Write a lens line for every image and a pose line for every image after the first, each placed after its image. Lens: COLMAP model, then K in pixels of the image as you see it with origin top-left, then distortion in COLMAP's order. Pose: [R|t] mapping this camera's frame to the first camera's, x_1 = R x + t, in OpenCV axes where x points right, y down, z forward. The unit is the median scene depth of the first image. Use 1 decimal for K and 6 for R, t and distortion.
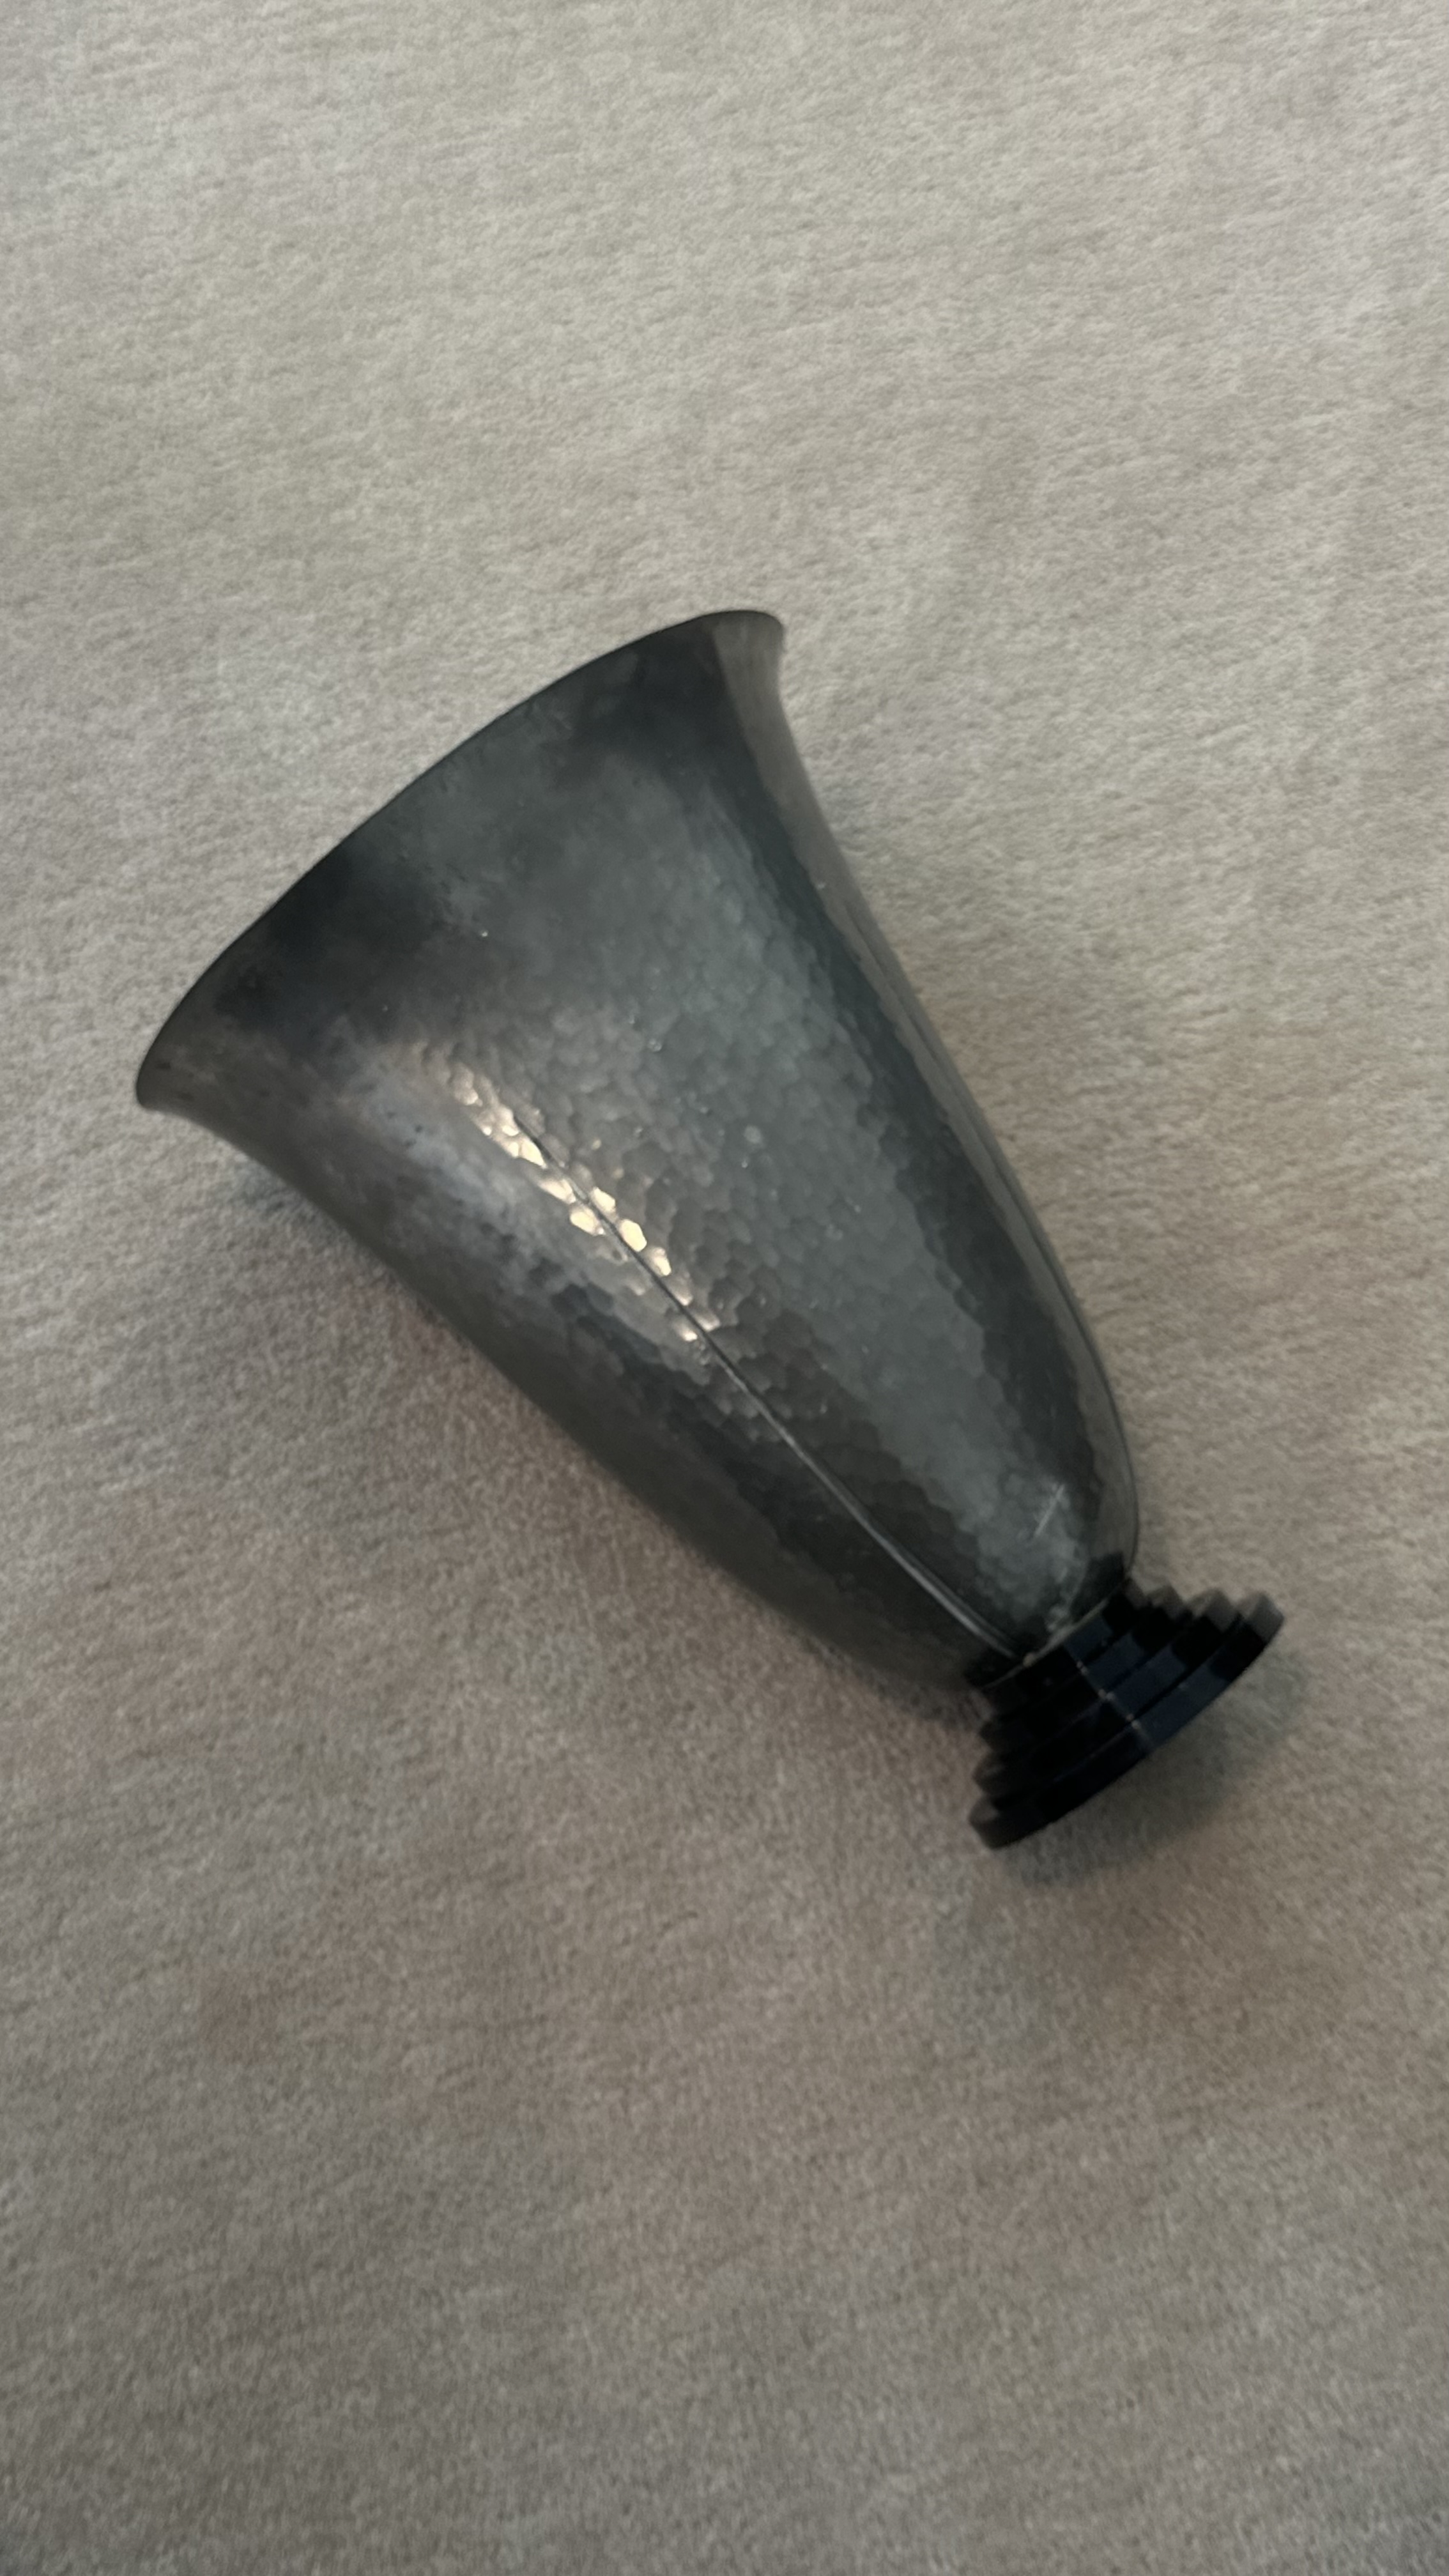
lens RADIAL K [[2675.1, 0, 716.0], [0, 2675.1, 1274.7], [0, 0, 1]] dist [0.219929, -0.476307]
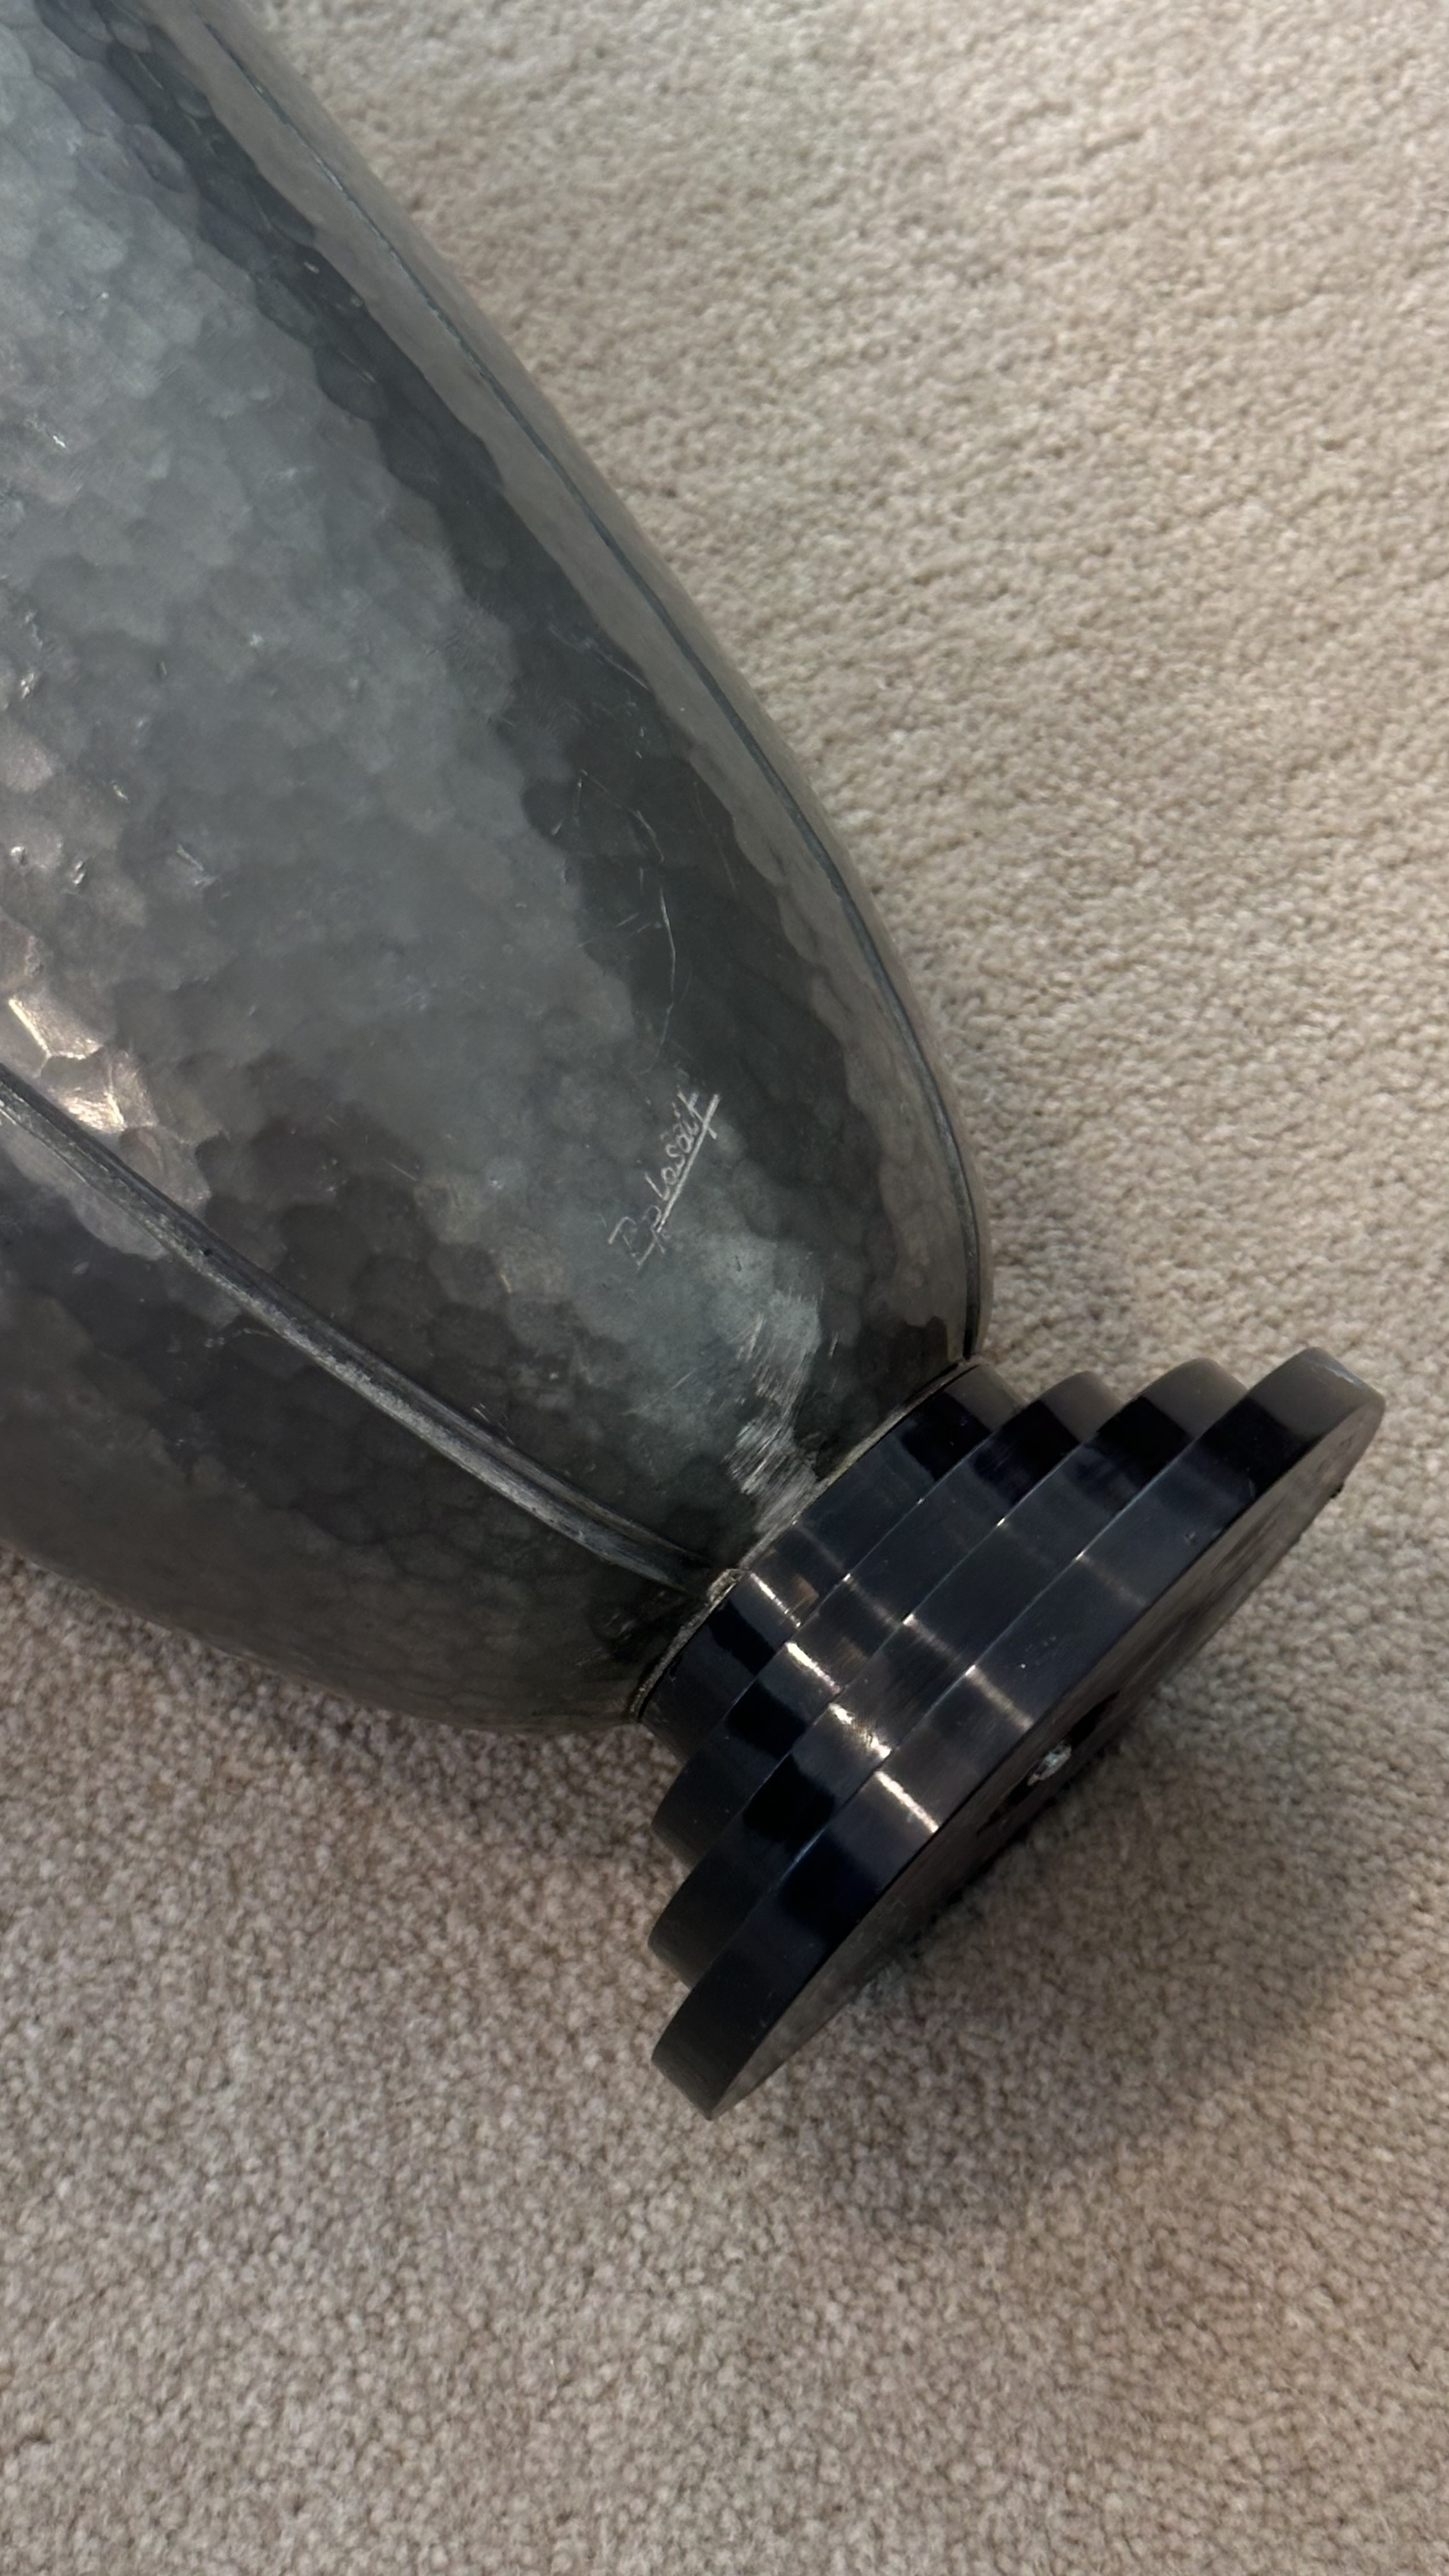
lens RADIAL K [[4489.2, 0, 728.0], [0, 4489.2, 1229.8], [0, 0, 1]] dist [0.167029, -0.108671]
pose [[0.989046, -0.144495, -0.030148, 0.131998], [0.140589, 0.984393, -0.105850, 0.146969], [0.044972, 0.100452, 0.993925, 0.333057]]
